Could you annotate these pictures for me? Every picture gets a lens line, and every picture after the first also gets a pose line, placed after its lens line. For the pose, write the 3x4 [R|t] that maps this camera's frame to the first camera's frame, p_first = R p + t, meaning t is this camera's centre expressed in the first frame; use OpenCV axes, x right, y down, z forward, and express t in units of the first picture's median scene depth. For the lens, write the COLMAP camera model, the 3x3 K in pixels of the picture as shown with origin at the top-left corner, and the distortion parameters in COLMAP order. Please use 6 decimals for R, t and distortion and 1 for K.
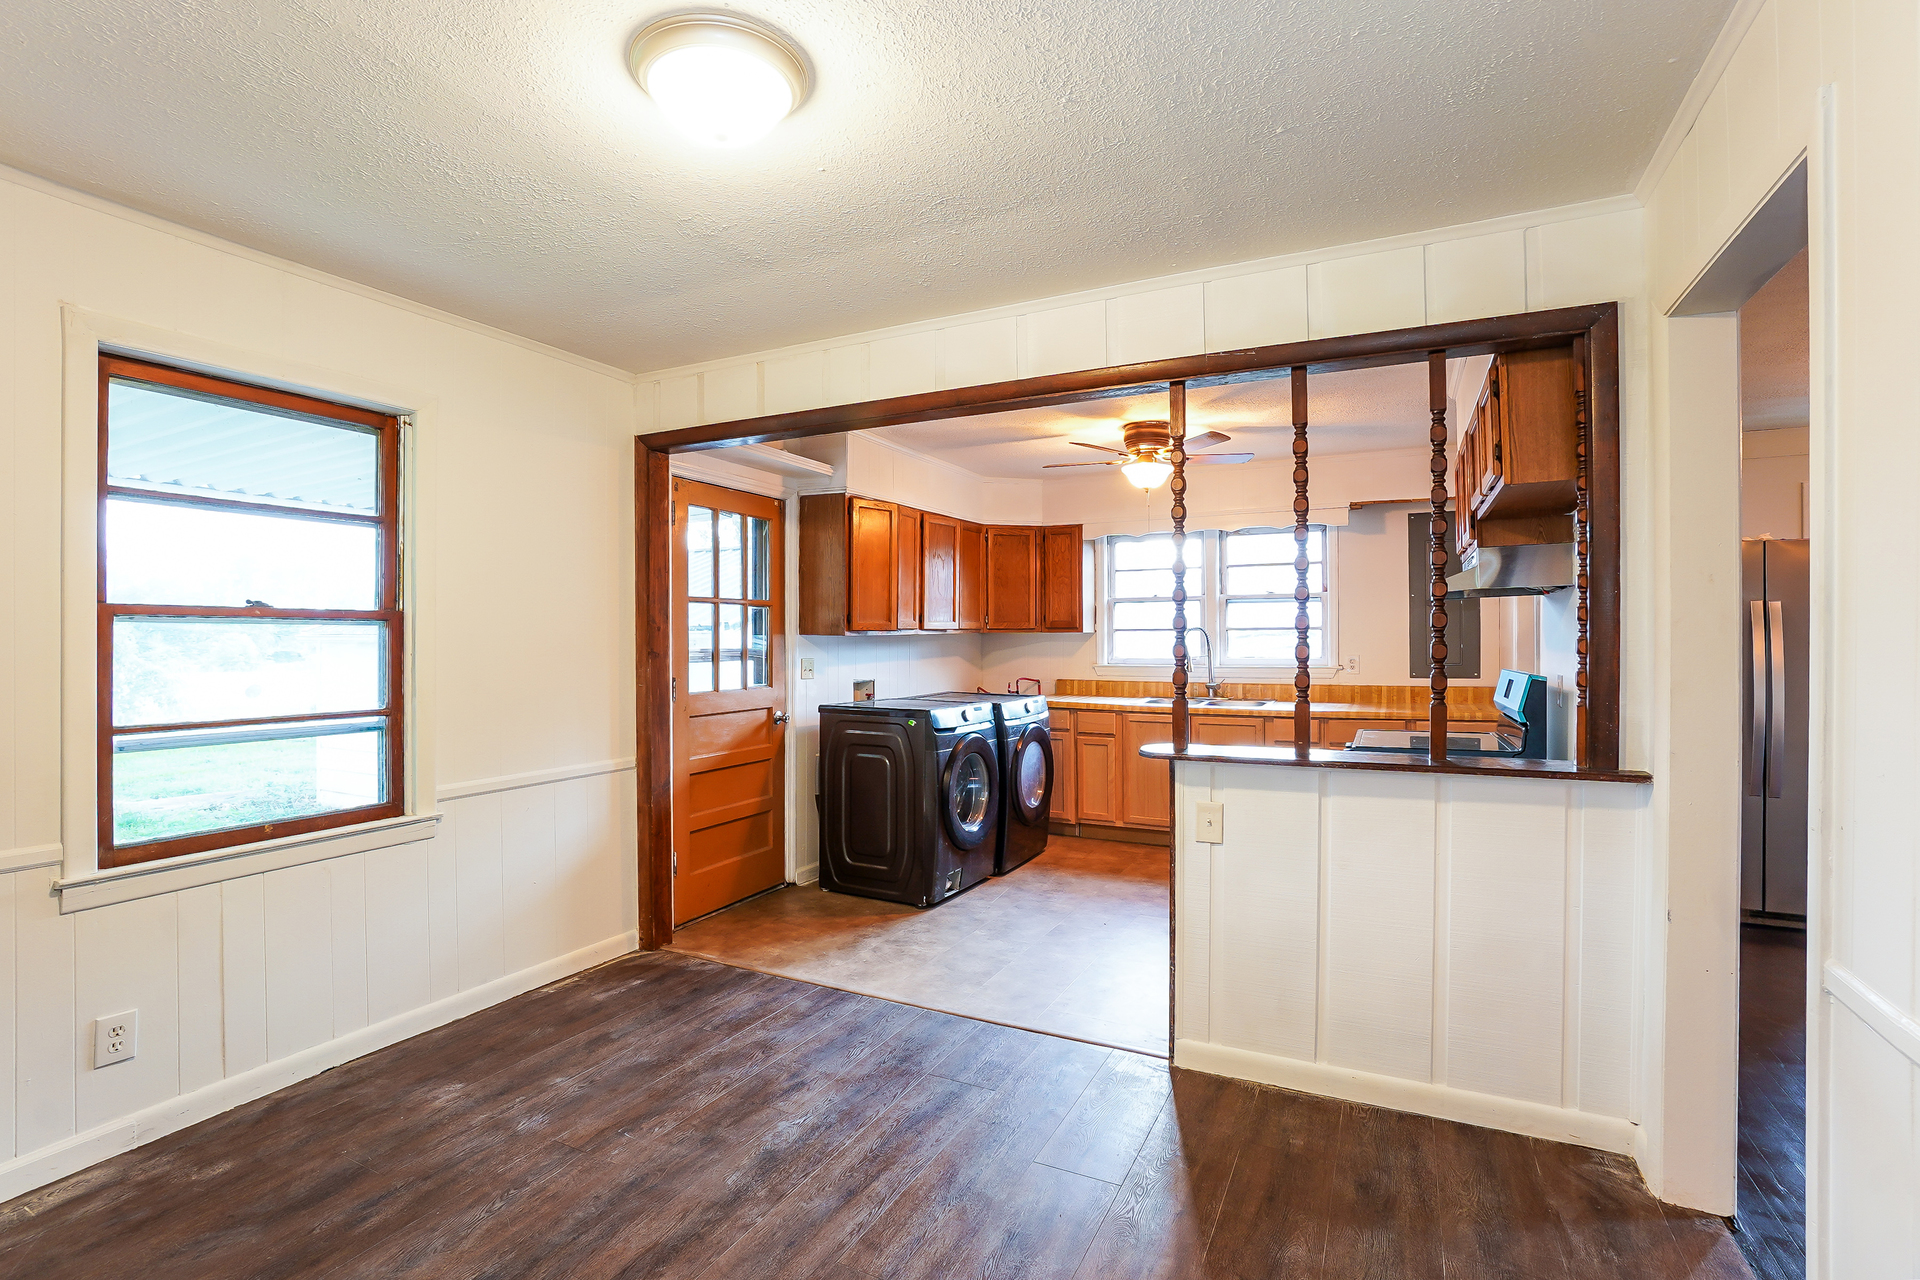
lens RADIAL K [[886.6, 0, 958.8], [0, 886.6, 636.6], [0, 0, 1]] dist [-0.050620, 0.015598]
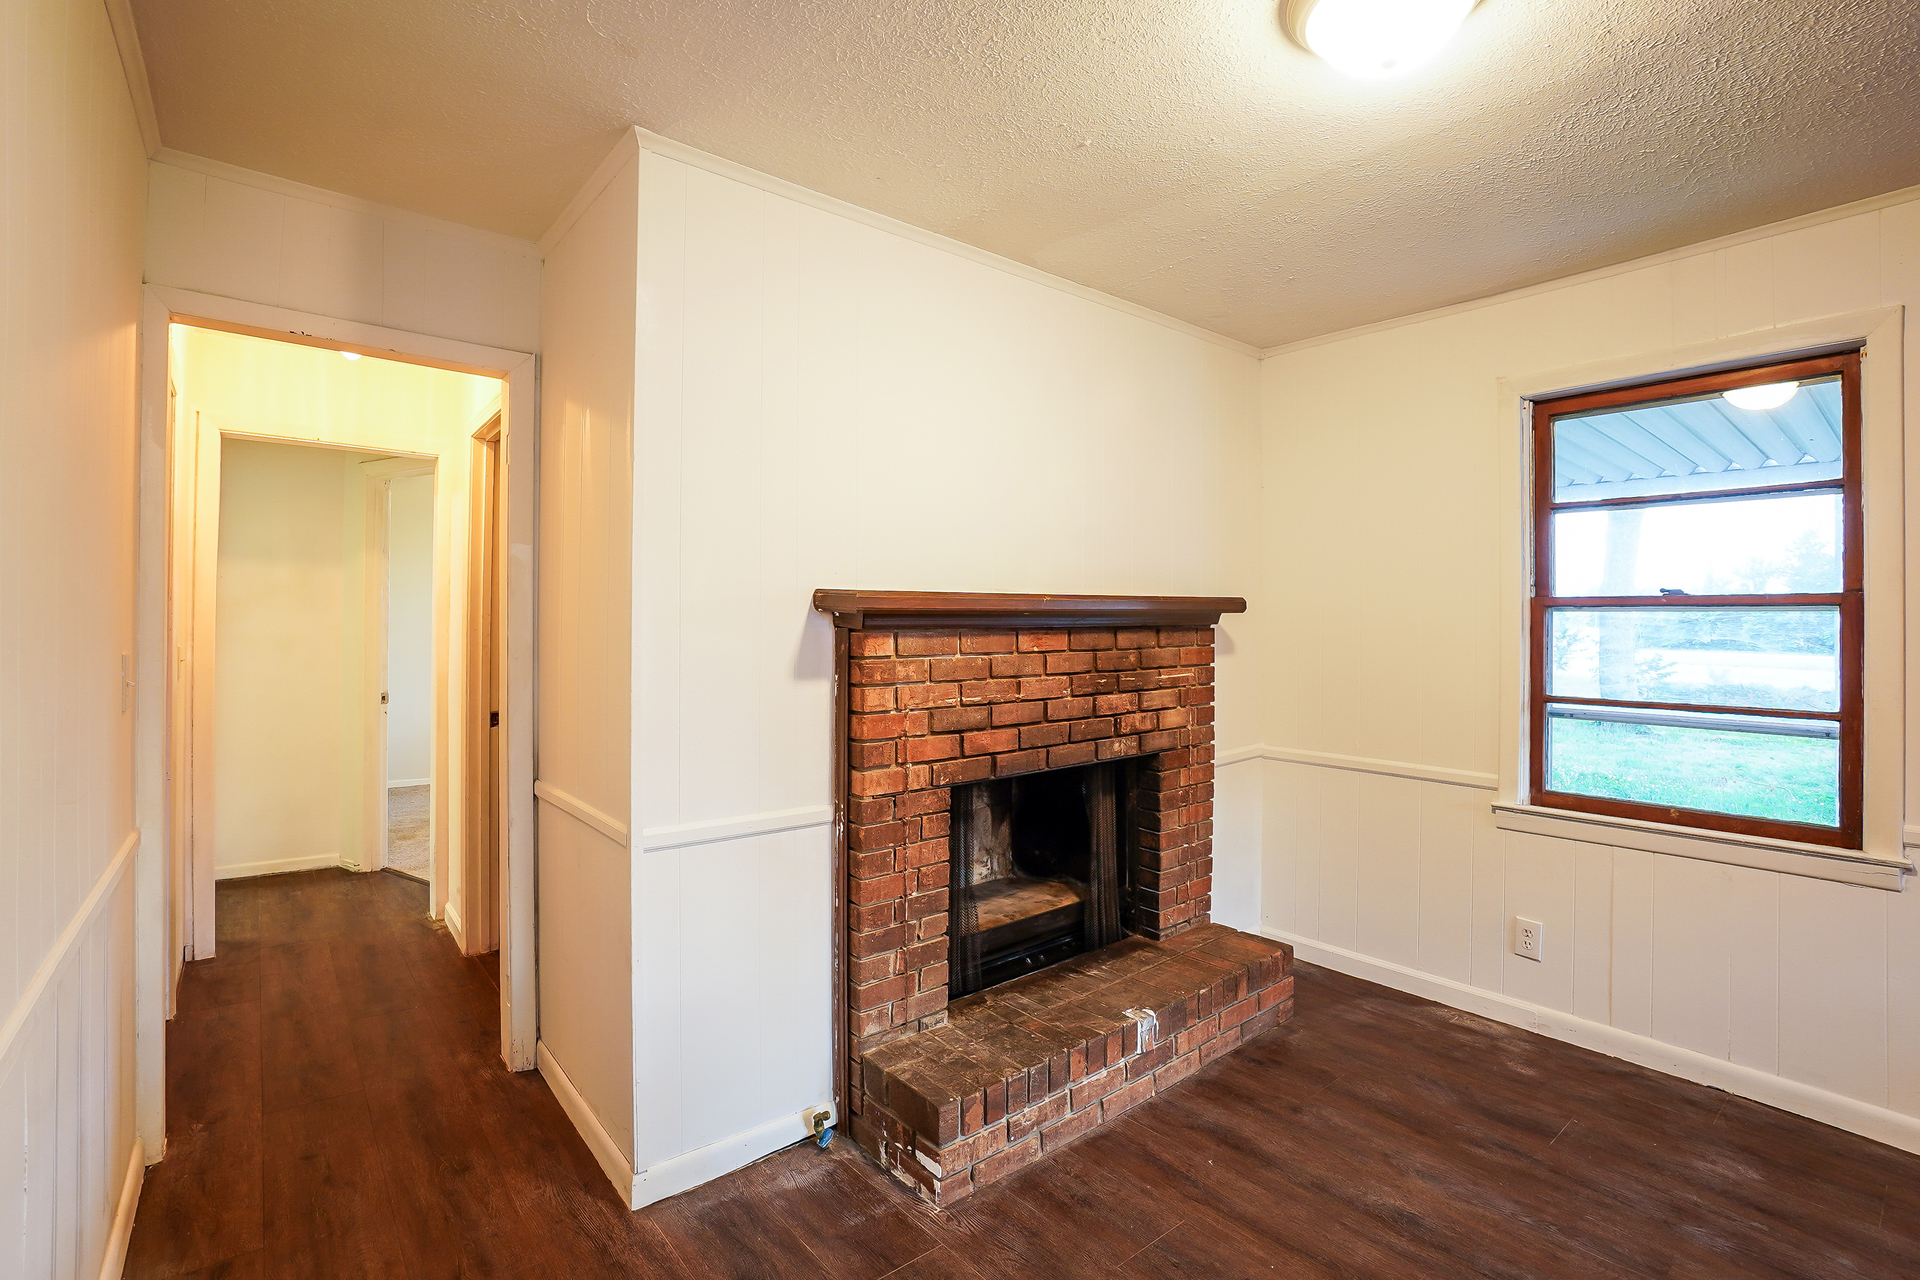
lens RADIAL K [[886.6, 0, 981.3], [0, 886.6, 628.0], [0, 0, 1]] dist [-0.050620, 0.015598]
pose [[-0.396480, 0.001635, -0.918042, 0.284239], [-0.005152, 0.999979, 0.004006, 0.002844], [0.918029, 0.006318, -0.396463, 0.411106]]
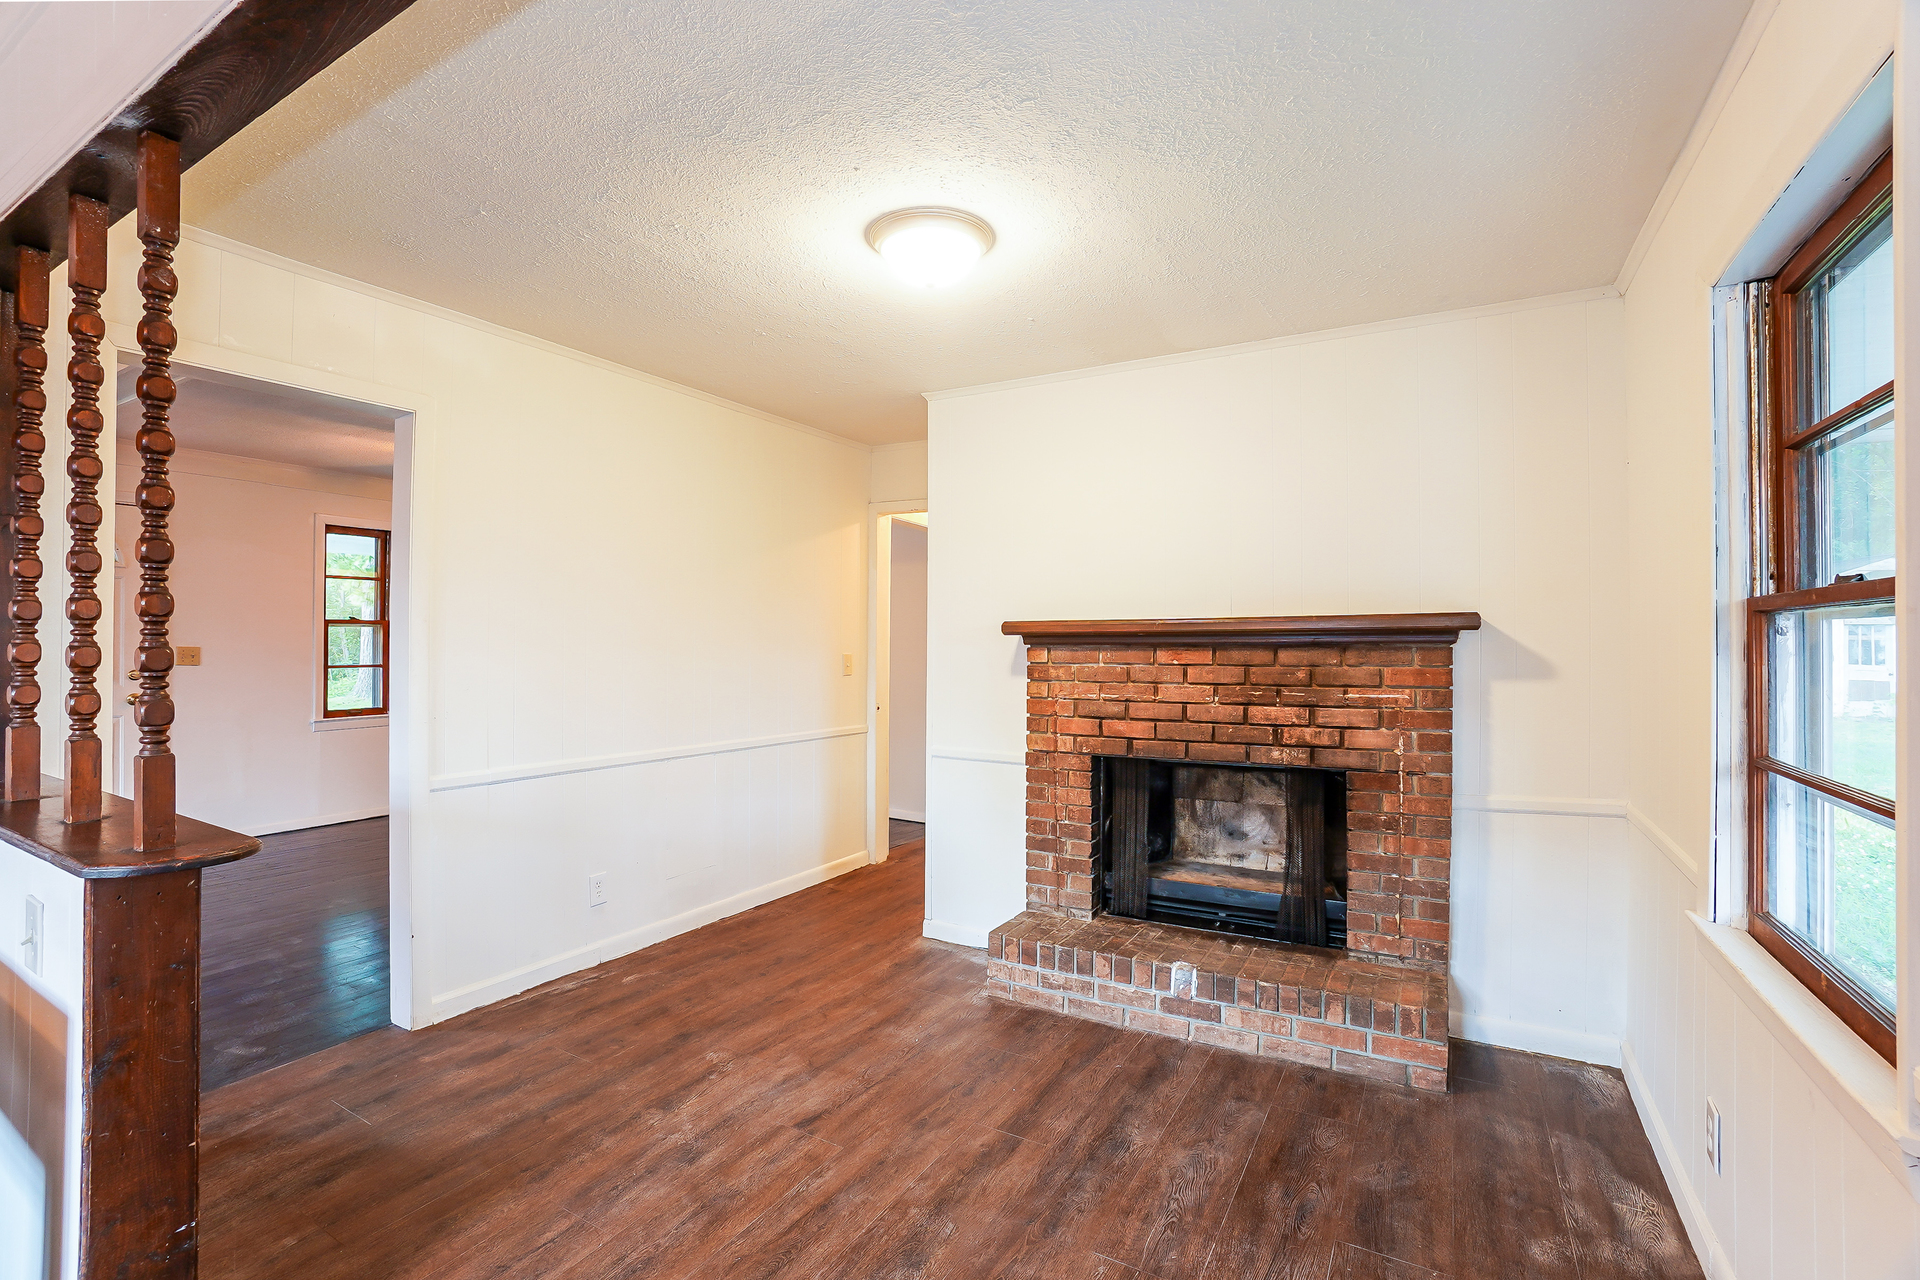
lens RADIAL K [[886.6, 0, 944.8], [0, 886.6, 642.3], [0, 0, 1]] dist [-0.050620, 0.015598]
pose [[-0.997046, -0.004918, 0.076650, -0.171286], [-0.004619, 0.999981, 0.004069, 0.000133], [-0.076669, 0.003703, -0.997050, 1.012443]]
